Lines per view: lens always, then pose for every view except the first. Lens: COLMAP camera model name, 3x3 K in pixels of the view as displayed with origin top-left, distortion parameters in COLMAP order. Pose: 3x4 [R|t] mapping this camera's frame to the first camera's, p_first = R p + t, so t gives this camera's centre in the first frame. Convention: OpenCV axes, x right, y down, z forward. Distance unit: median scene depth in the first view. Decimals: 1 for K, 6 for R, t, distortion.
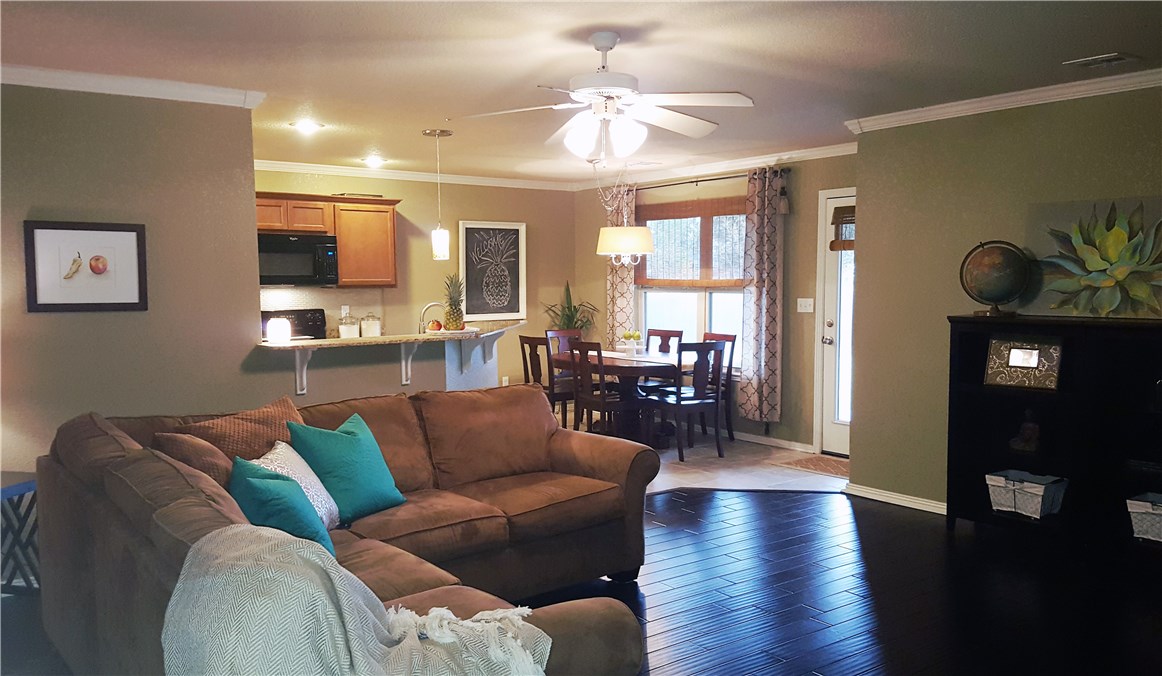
lens RADIAL K [[910.1, 0, 581.0], [0, 910.1, 338.0], [0, 0, 1]] dist [0.157286, 0.000449]
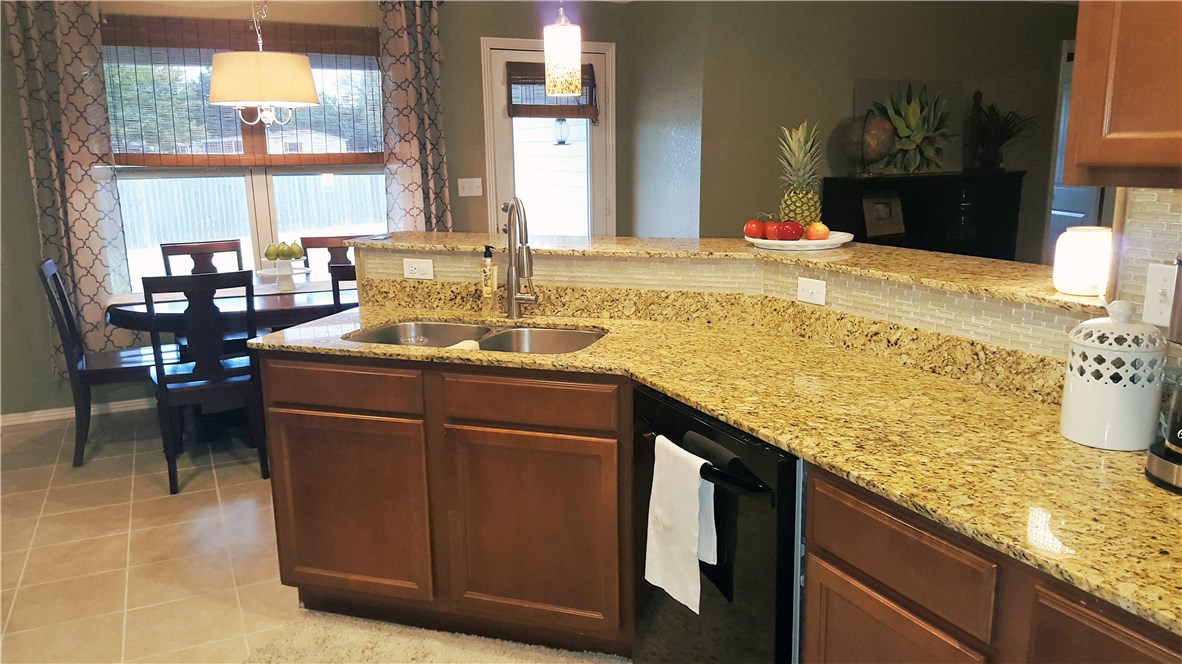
lens RADIAL K [[863.0, 0, 591.0], [0, 863.0, 332.0], [0, 0, 1]] dist [0.177781, -0.324901]
pose [[0.245624, -0.192918, 0.949974, -0.440364], [0.082645, 0.980596, 0.177768, -0.035733], [-0.965836, 0.034847, 0.256802, 0.676516]]
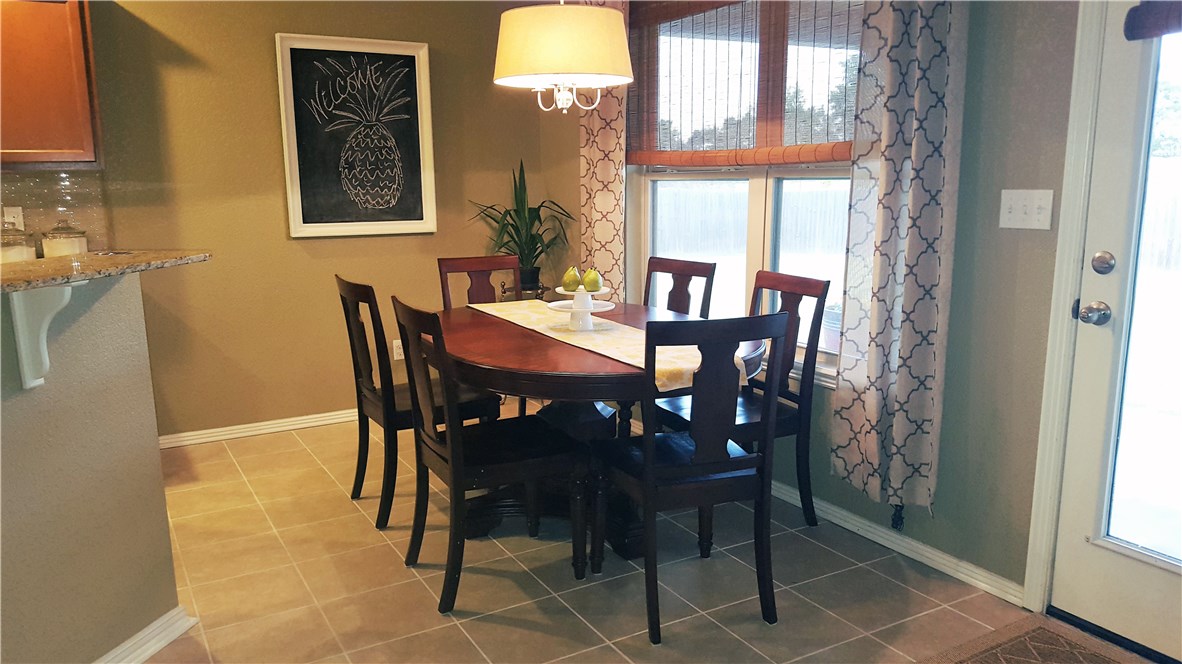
lens RADIAL K [[863.0, 0, 591.0], [0, 863.0, 332.0], [0, 0, 1]] dist [0.177781, -0.324901]
pose [[0.992373, 0.018864, -0.121821, 0.112533], [-0.005201, 0.993749, 0.111513, -0.024106], [0.123163, -0.110029, 0.986268, 0.600739]]
